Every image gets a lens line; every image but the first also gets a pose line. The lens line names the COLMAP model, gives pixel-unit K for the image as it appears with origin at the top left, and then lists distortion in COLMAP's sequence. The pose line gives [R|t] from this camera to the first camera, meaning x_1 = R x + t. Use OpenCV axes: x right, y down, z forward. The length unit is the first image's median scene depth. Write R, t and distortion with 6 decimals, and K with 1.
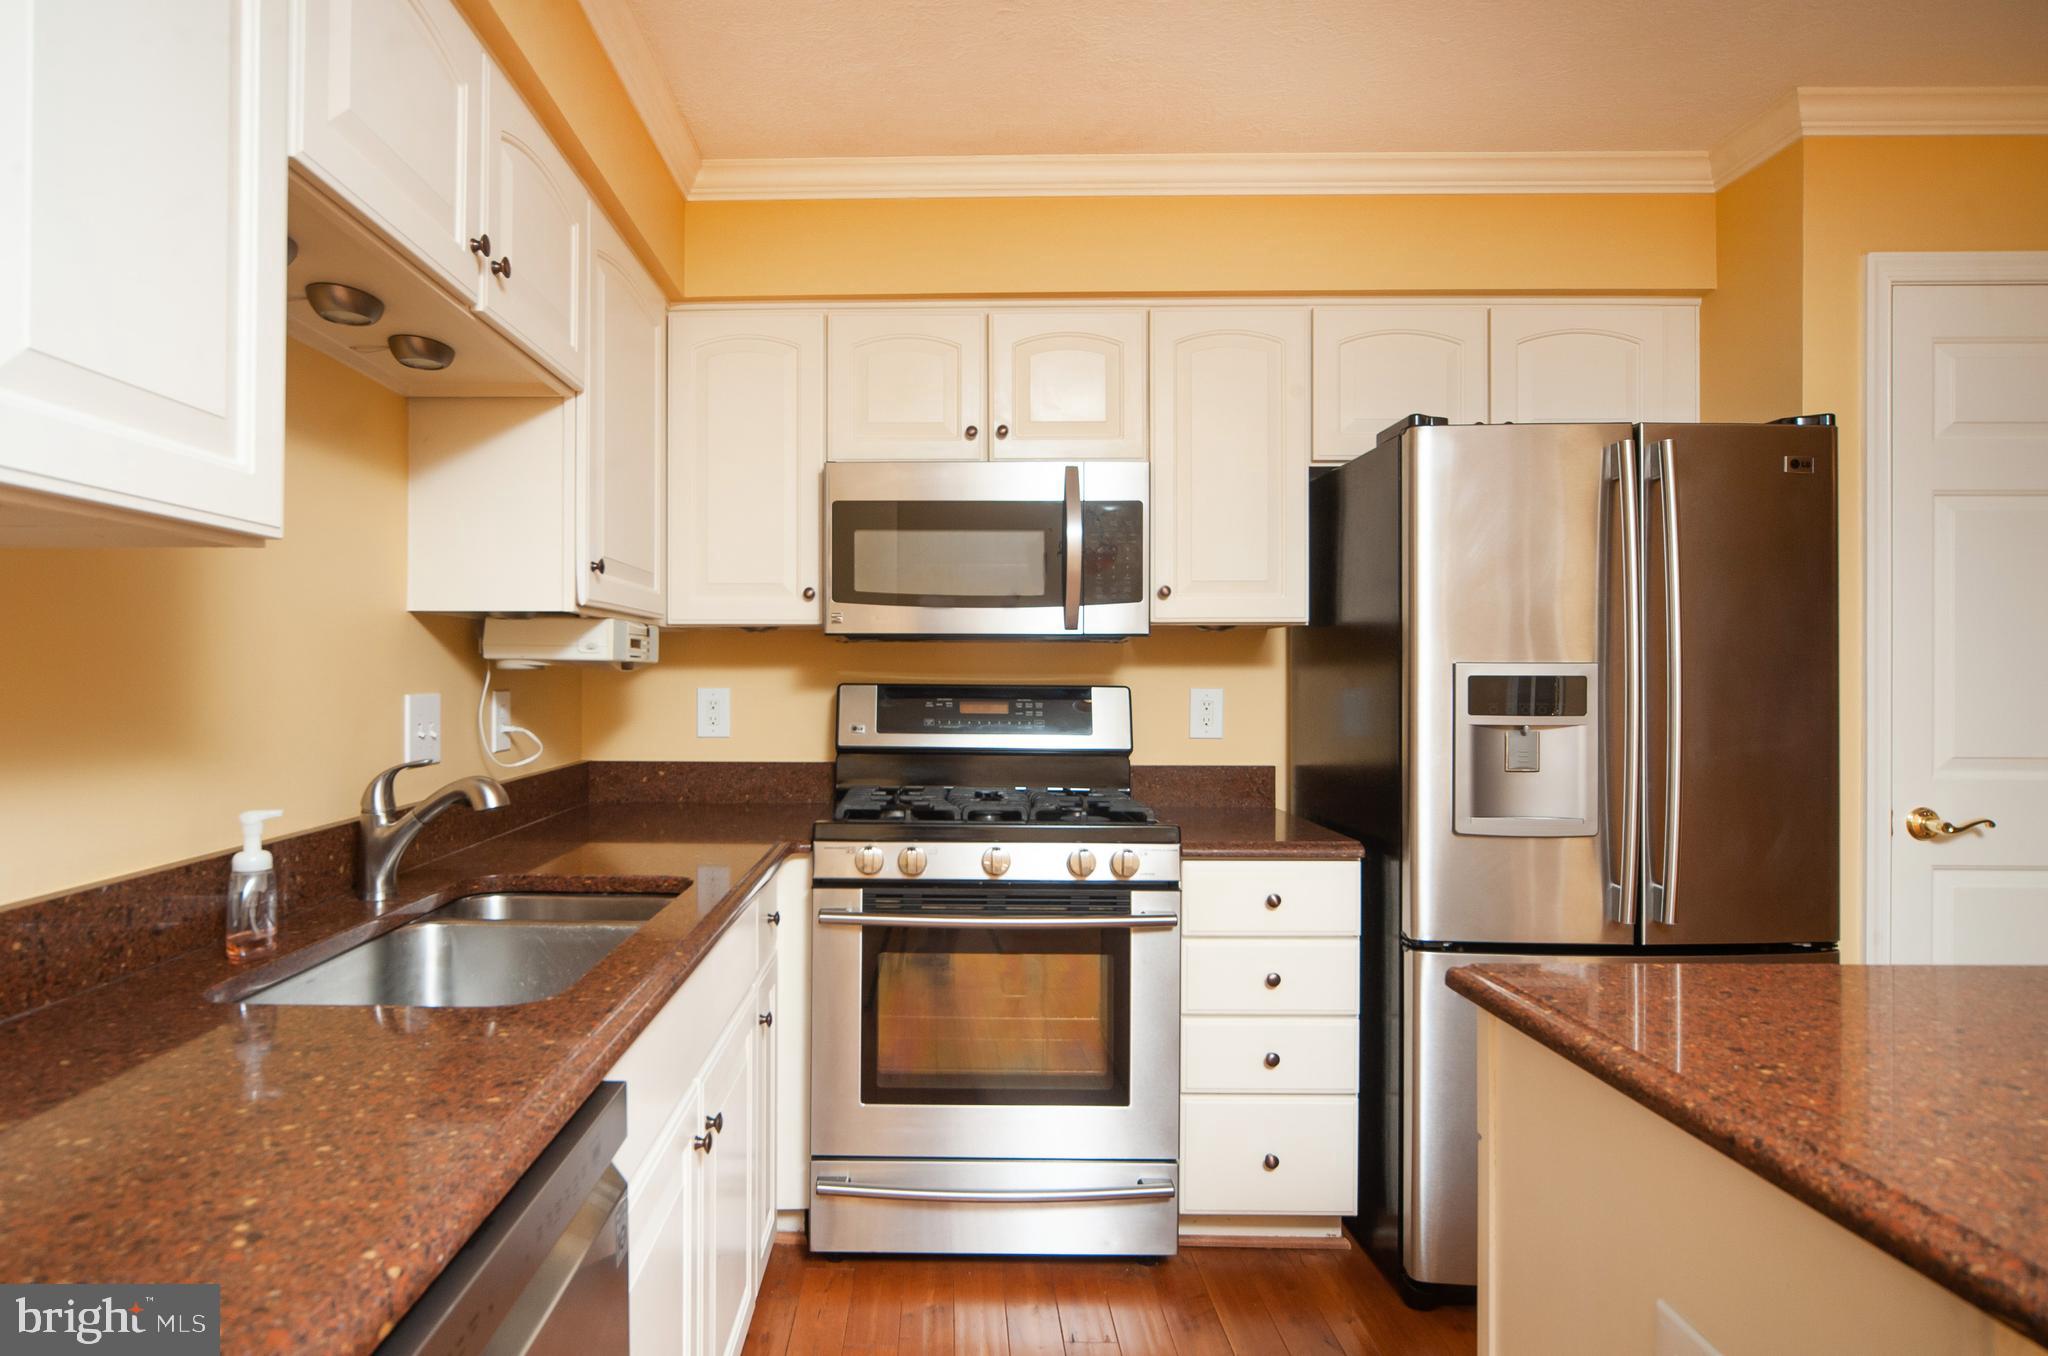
lens RADIAL K [[1115.9, 0, 908.6], [0, 1115.9, 673.3], [0, 0, 1]] dist [-0.005937, 0.003374]
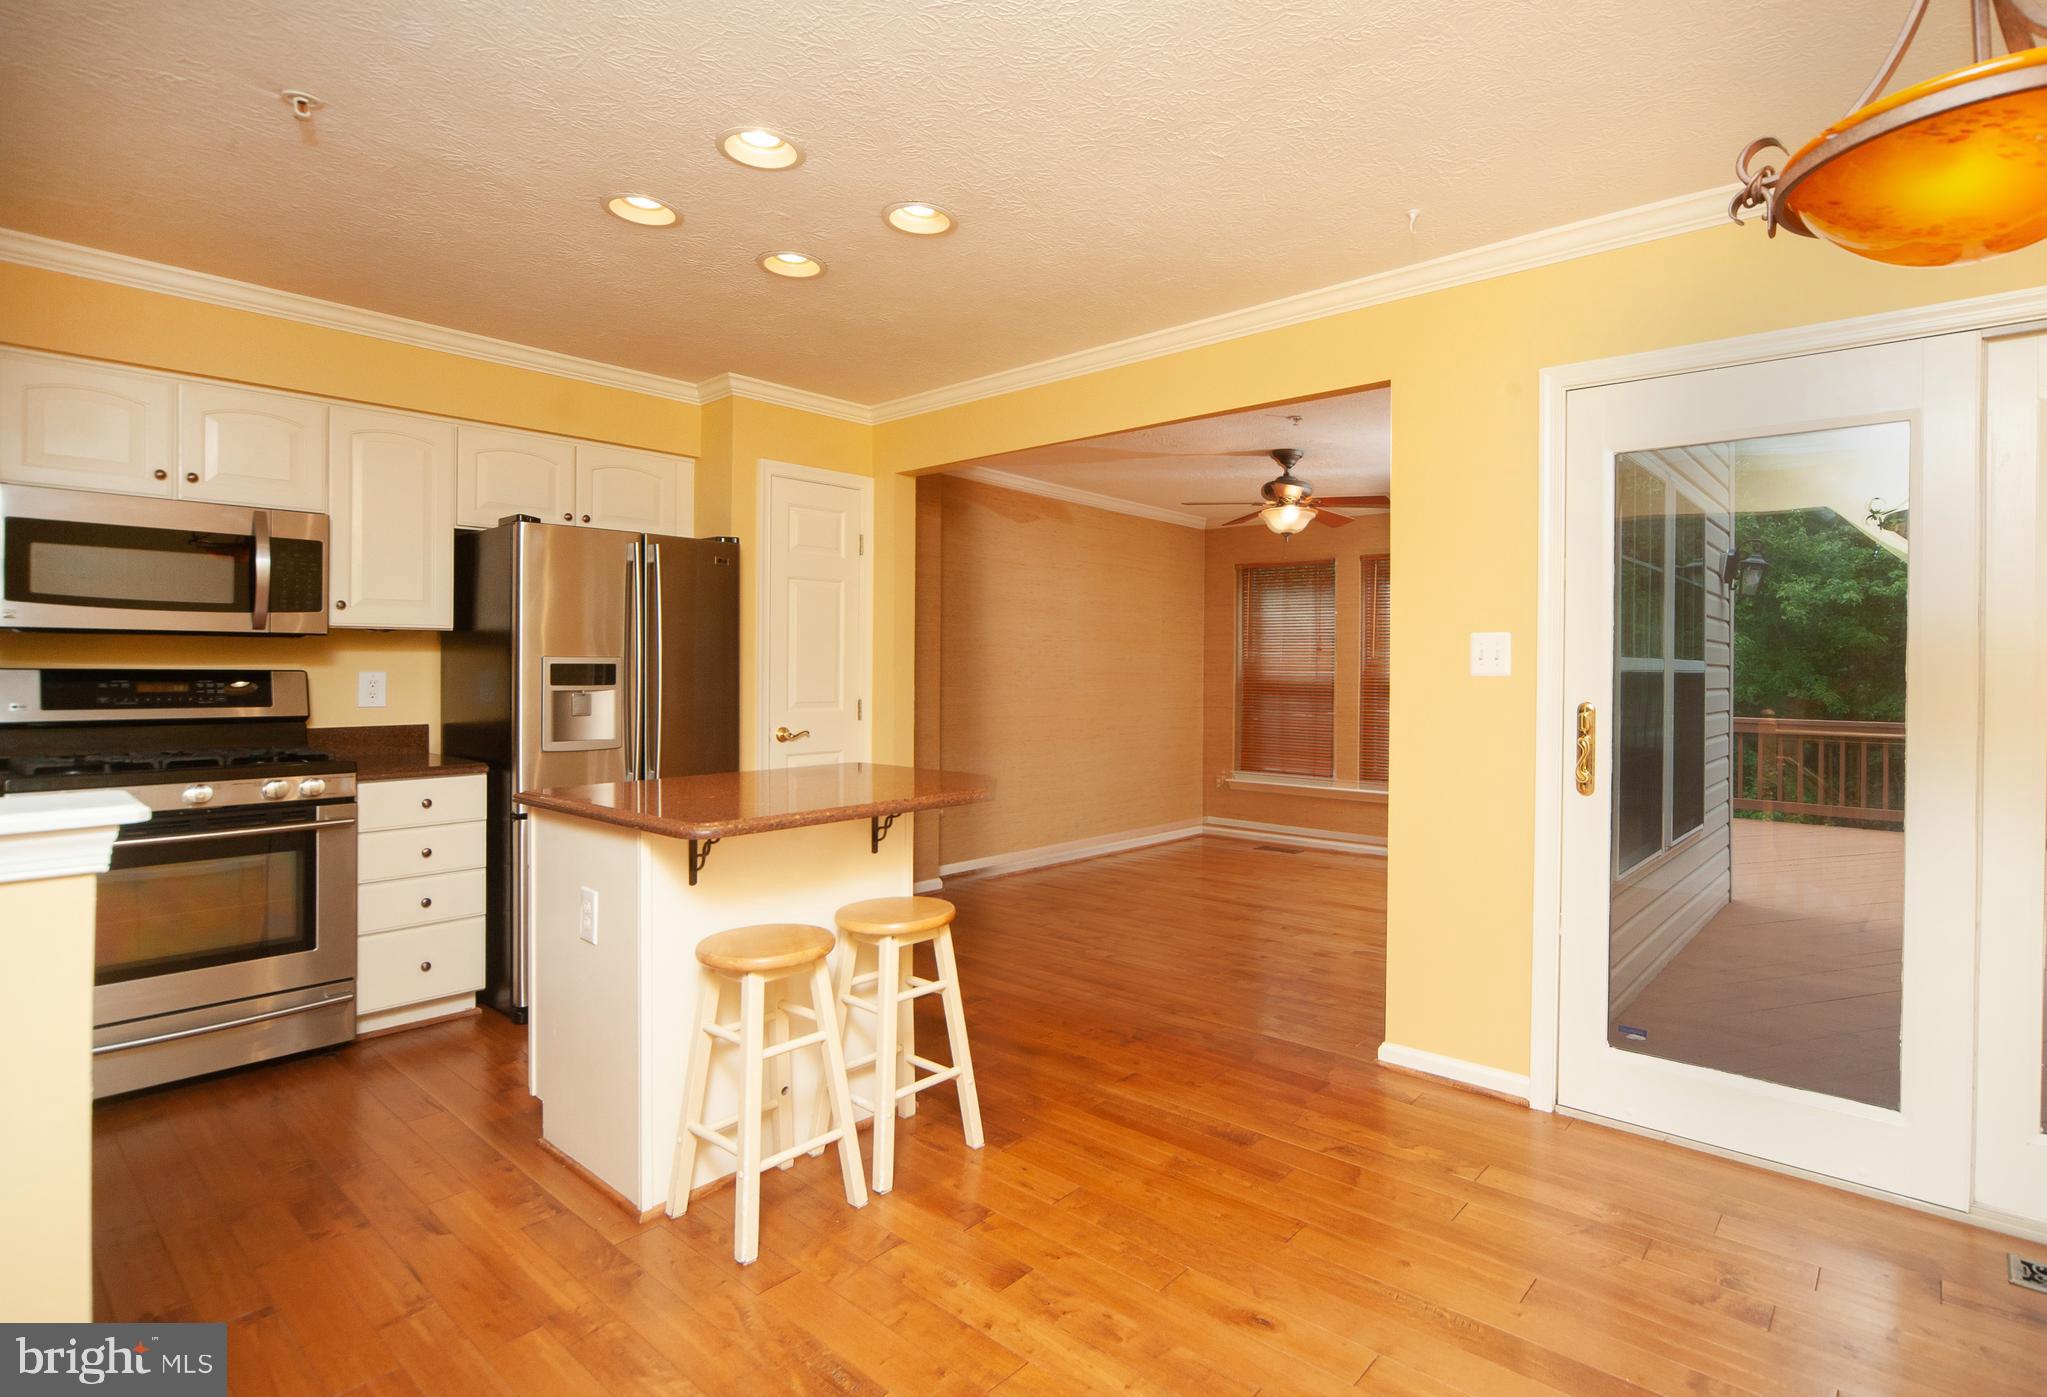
lens RADIAL K [[1016.3, 0, 1128.5], [0, 1016.3, 670.3], [0, 0, 1]] dist [-0.011758, 0.003416]
pose [[0.606394, -0.002499, 0.795161, -0.213404], [-0.006315, 0.999948, 0.007958, -0.005481], [-0.795139, -0.009847, 0.606347, -0.672422]]
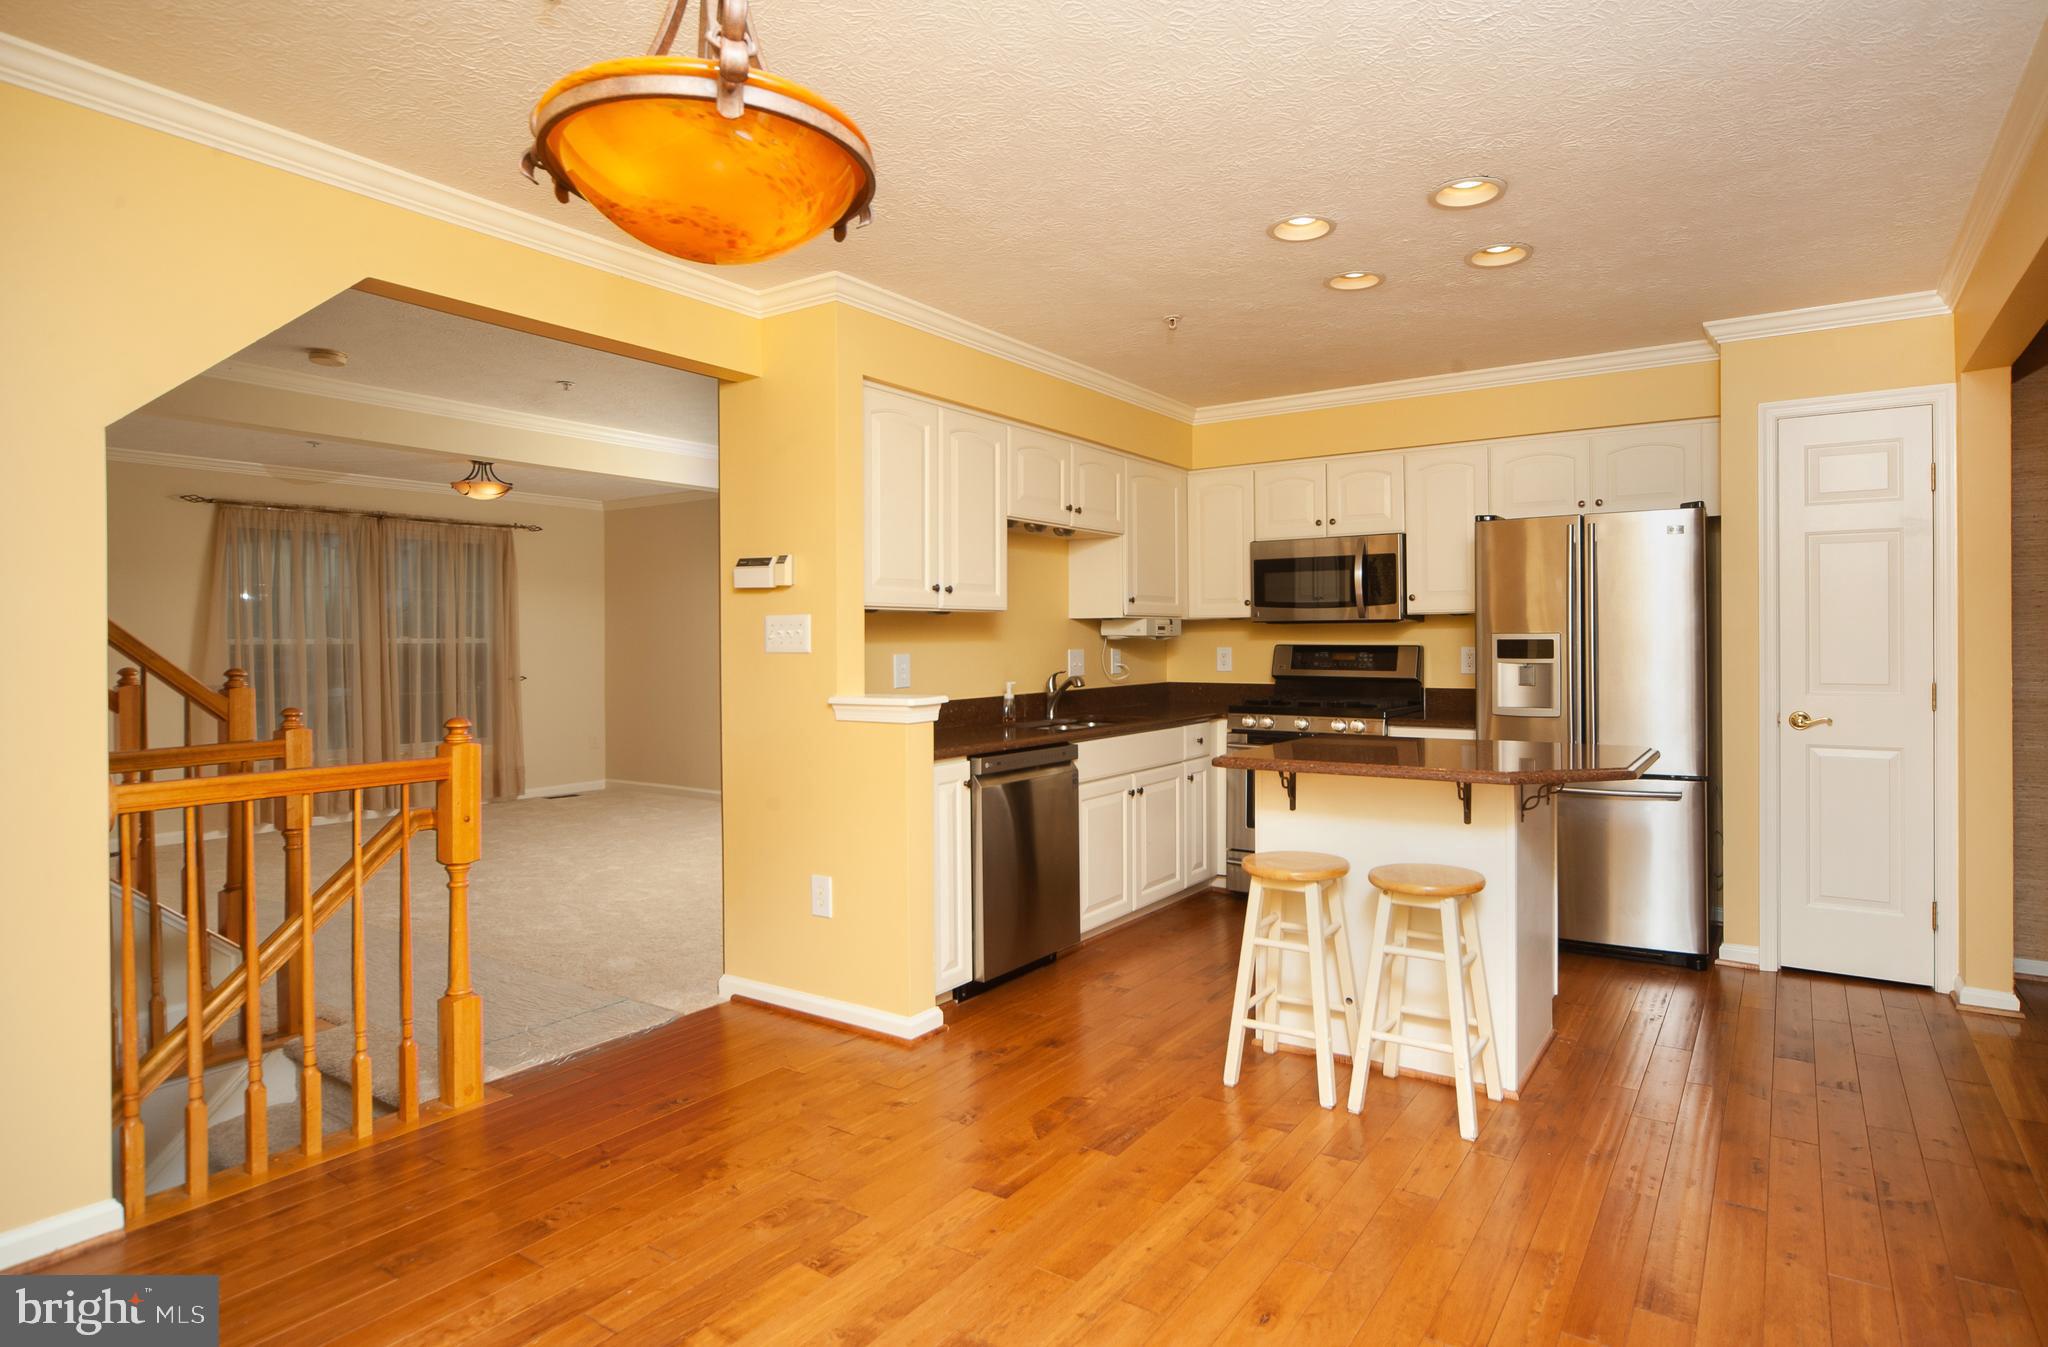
lens RADIAL K [[1115.9, 0, 1100.8], [0, 1115.9, 642.5], [0, 0, 1]] dist [-0.005937, 0.003374]
pose [[0.855999, -0.005702, -0.516947, 0.863682], [0.009370, 0.999946, 0.004486, -0.008153], [0.516893, -0.008684, 0.856006, -1.085055]]
